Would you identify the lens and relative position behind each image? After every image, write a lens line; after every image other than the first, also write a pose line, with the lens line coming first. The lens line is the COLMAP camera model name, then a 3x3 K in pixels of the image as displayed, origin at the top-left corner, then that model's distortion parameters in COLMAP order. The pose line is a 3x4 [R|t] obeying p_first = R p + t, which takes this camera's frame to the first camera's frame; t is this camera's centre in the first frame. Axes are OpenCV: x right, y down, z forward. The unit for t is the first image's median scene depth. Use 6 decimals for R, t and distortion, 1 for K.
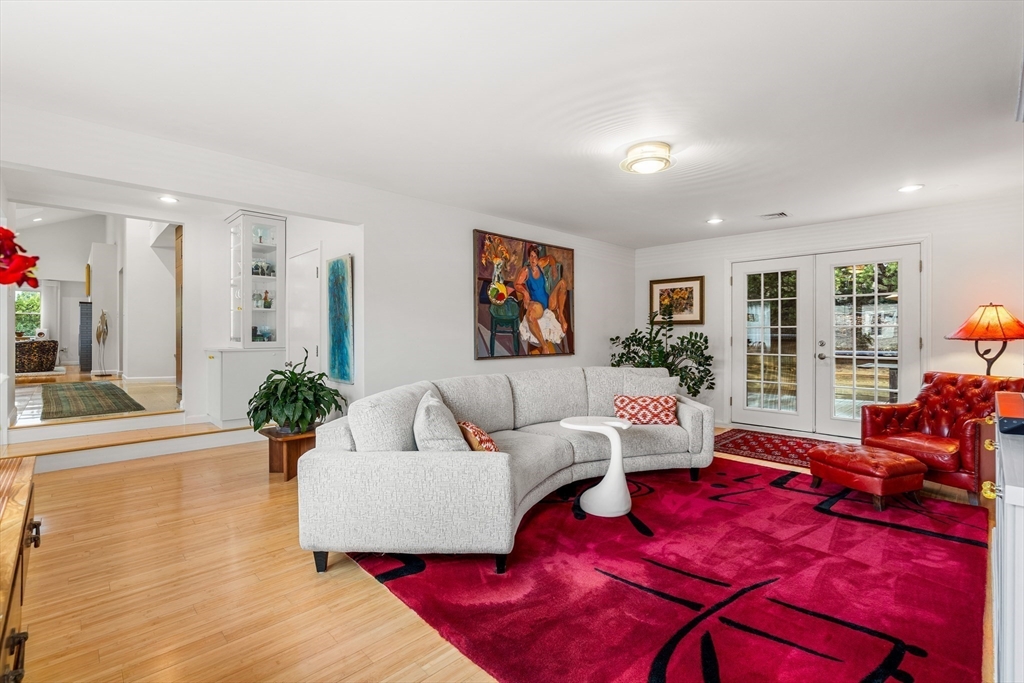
lens RADIAL K [[463.4, 0, 512.8], [0, 463.4, 333.0], [0, 0, 1]] dist [-0.011853, 0.003179]
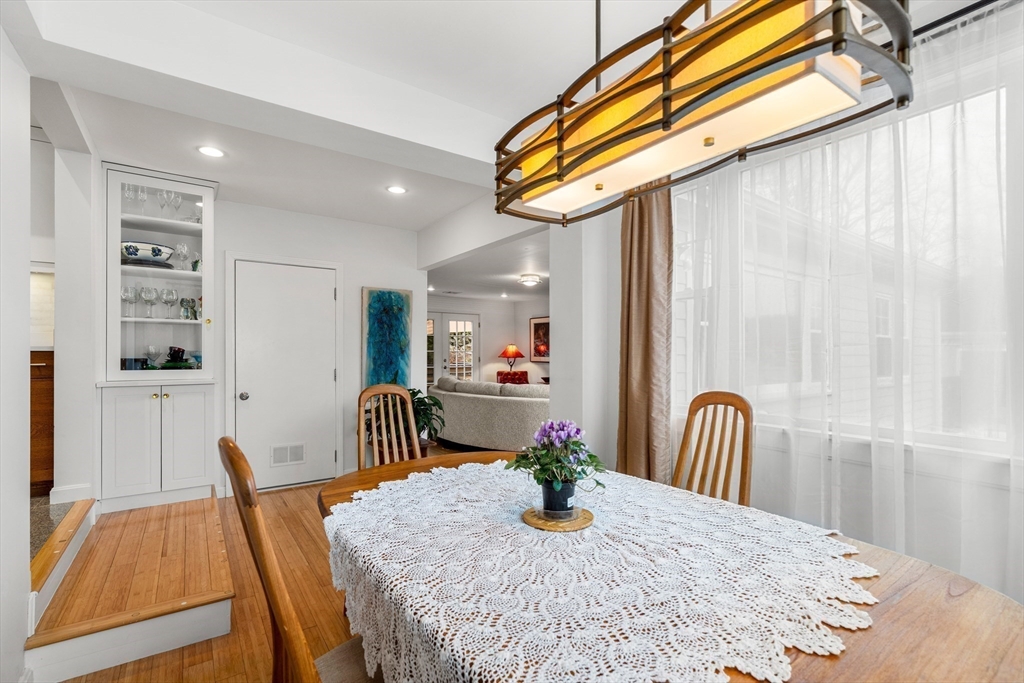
lens RADIAL K [[463.4, 0, 509.5], [0, 463.4, 349.9], [0, 0, 1]] dist [-0.011853, 0.003179]
pose [[0.168939, 0.007844, 0.985595, -1.208078], [-0.003739, 0.999966, -0.007318, -0.007463], [-0.985619, -0.002449, 0.168963, 0.433763]]
